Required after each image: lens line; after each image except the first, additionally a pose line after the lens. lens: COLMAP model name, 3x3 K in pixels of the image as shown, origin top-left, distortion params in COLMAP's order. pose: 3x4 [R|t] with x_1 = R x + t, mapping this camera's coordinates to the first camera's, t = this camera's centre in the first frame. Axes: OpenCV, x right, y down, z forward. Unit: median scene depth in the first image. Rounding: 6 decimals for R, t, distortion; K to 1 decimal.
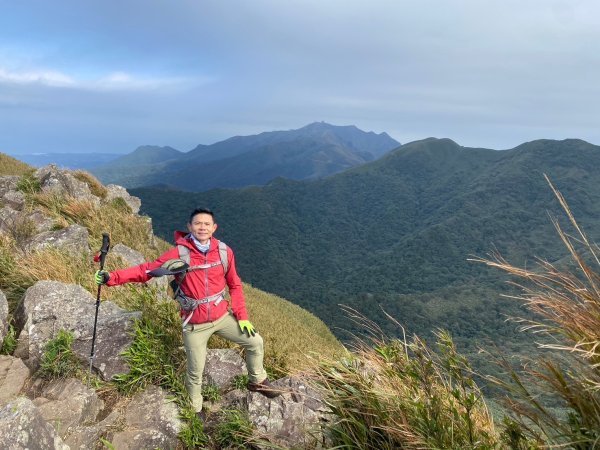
lens RADIAL K [[450.0, 0, 299.6], [0, 450.0, 224.1], [0, 0, 1]] dist [0.002296, -0.001053]
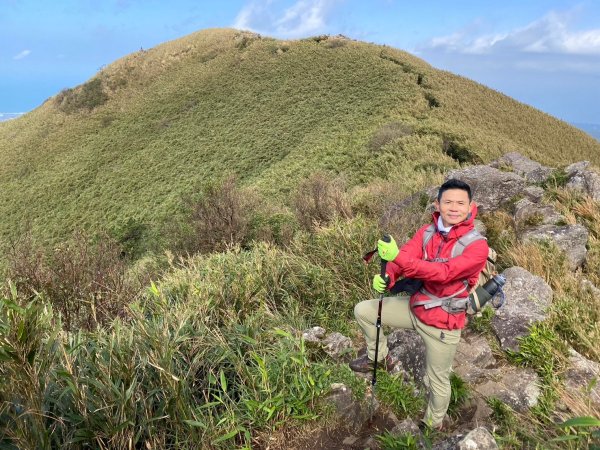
lens RADIAL K [[450.0, 0, 299.8], [0, 450.0, 224.9], [0, 0, 1]] dist [0.002296, -0.001053]
pose [[0.429989, 0.238635, -0.870726, 0.462339], [-0.180118, 0.967722, 0.176270, -0.186313], [0.884685, 0.081039, 0.459092, -0.304084]]
